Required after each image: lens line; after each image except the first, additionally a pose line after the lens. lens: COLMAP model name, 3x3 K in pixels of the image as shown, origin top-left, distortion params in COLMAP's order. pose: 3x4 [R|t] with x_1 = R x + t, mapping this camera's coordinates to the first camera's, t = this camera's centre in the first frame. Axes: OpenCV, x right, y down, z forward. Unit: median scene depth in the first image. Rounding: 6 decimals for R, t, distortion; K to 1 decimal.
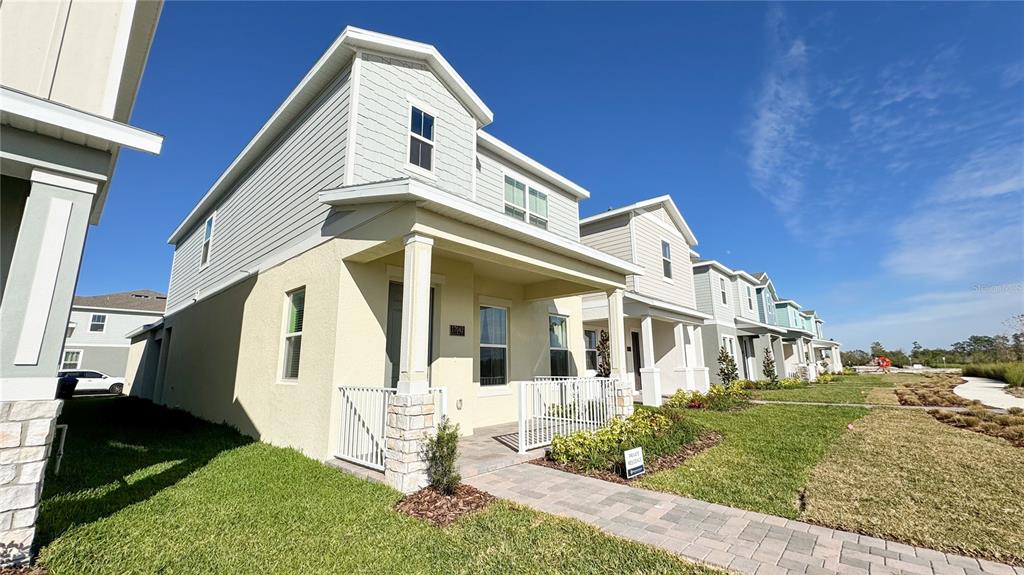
lens RADIAL K [[409.7, 0, 511.3], [0, 409.7, 287.2], [0, 0, 1]] dist [-0.001922, -0.000010]
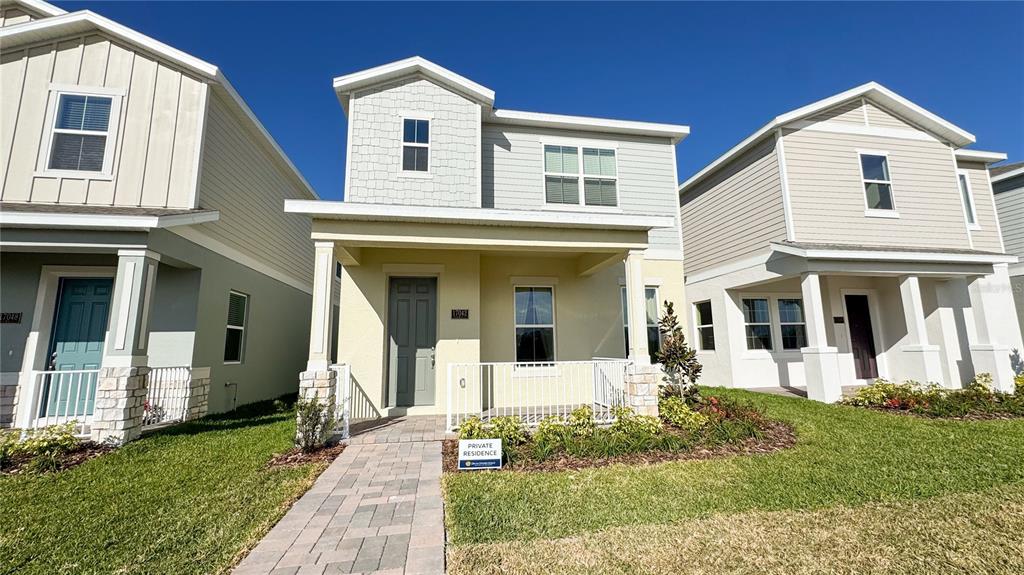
lens RADIAL K [[409.7, 0, 511.3], [0, 409.7, 287.2], [0, 0, 1]] dist [-0.001922, -0.000010]
pose [[0.786678, -0.095711, -0.609899, 0.610628], [0.124624, 0.992191, 0.005043, 0.046535], [0.604654, -0.079976, 0.792463, 0.237879]]
